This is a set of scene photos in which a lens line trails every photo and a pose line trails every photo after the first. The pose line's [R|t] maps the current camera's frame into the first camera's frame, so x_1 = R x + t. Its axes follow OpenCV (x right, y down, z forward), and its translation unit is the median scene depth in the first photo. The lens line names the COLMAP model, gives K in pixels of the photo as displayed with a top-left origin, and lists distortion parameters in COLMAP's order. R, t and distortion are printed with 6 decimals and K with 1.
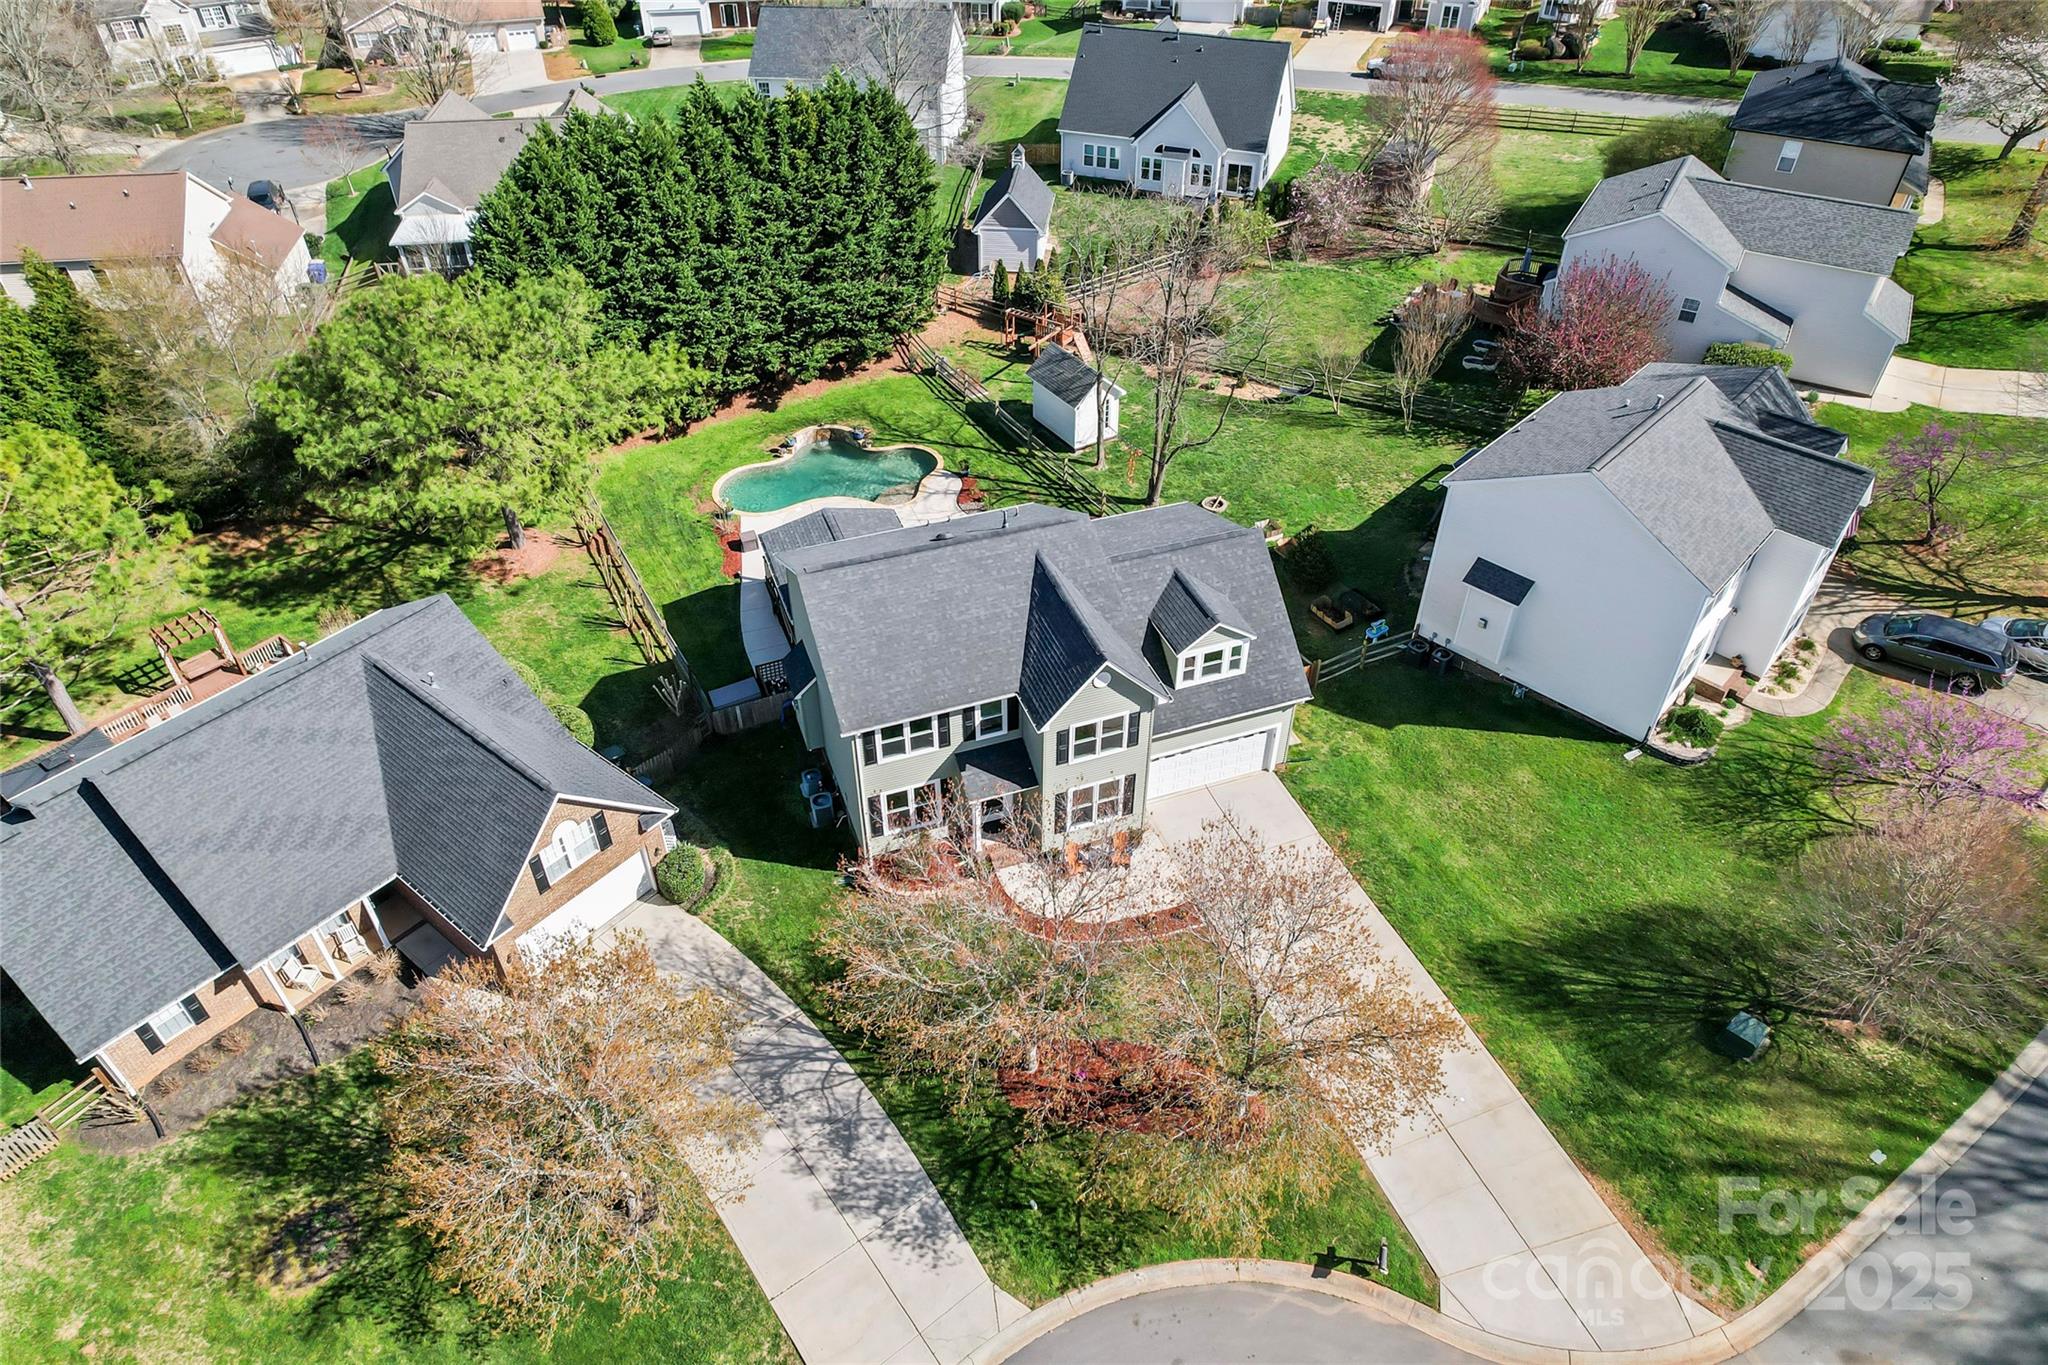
lens RADIAL K [[1279.0, 0, 1024.0], [0, 1279.0, 682.5], [0, 0, 1]] dist [-0.034108, -0.001071]
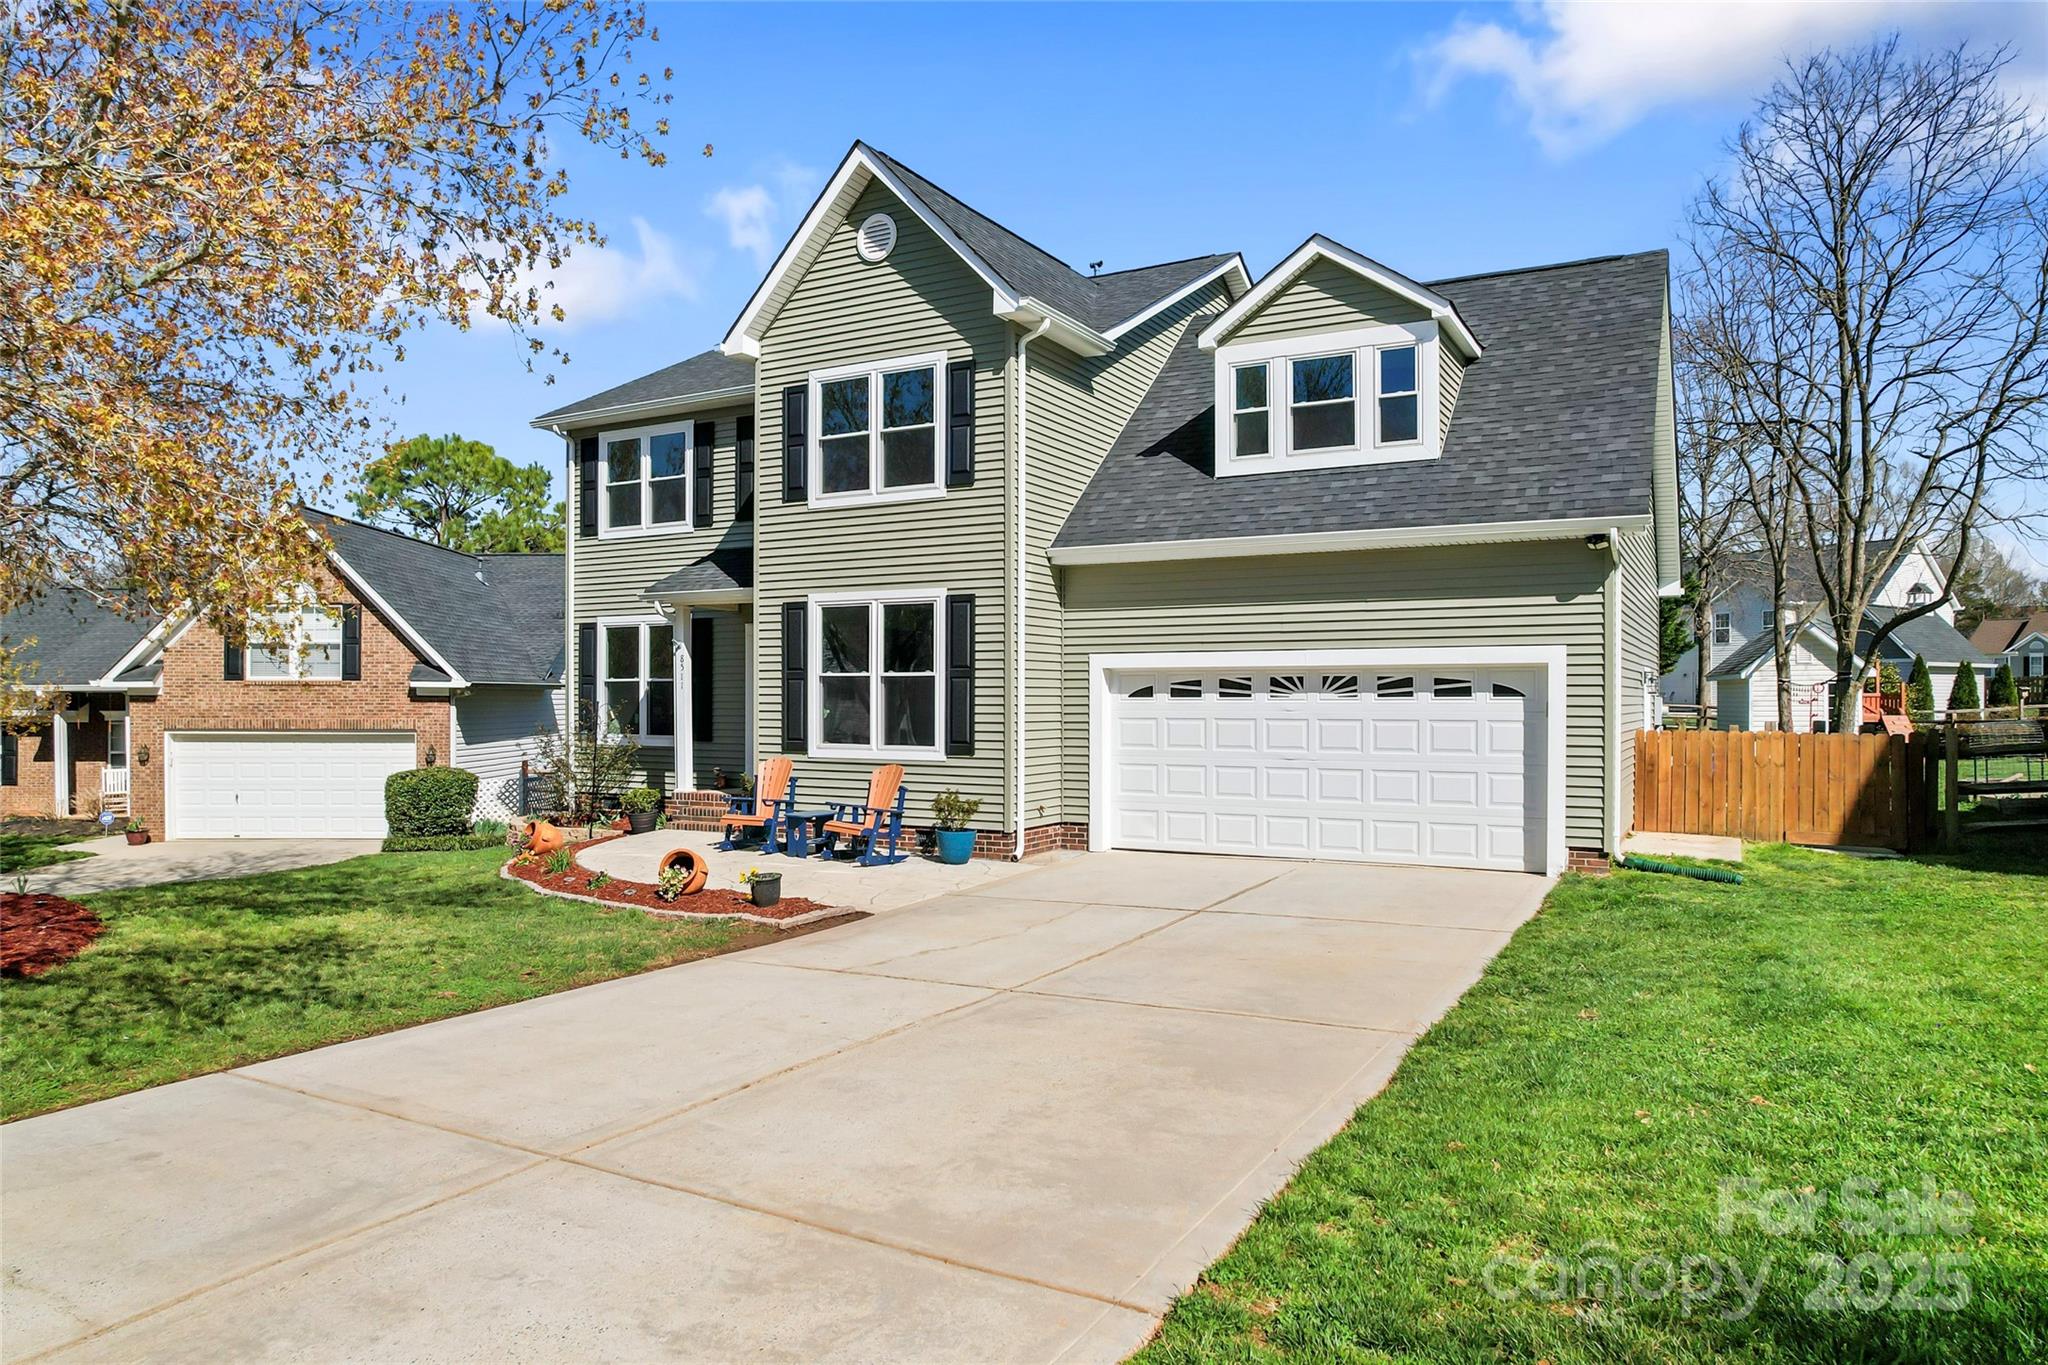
lens RADIAL K [[1279.0, 0, 1024.0], [0, 1279.0, 682.5], [0, 0, 1]] dist [-0.034108, -0.001071]
pose [[0.665892, -0.005554, -0.746027, 0.370237], [-0.477283, 0.765392, -0.431713, 0.242798], [0.573401, 0.643541, 0.507017, 0.877230]]
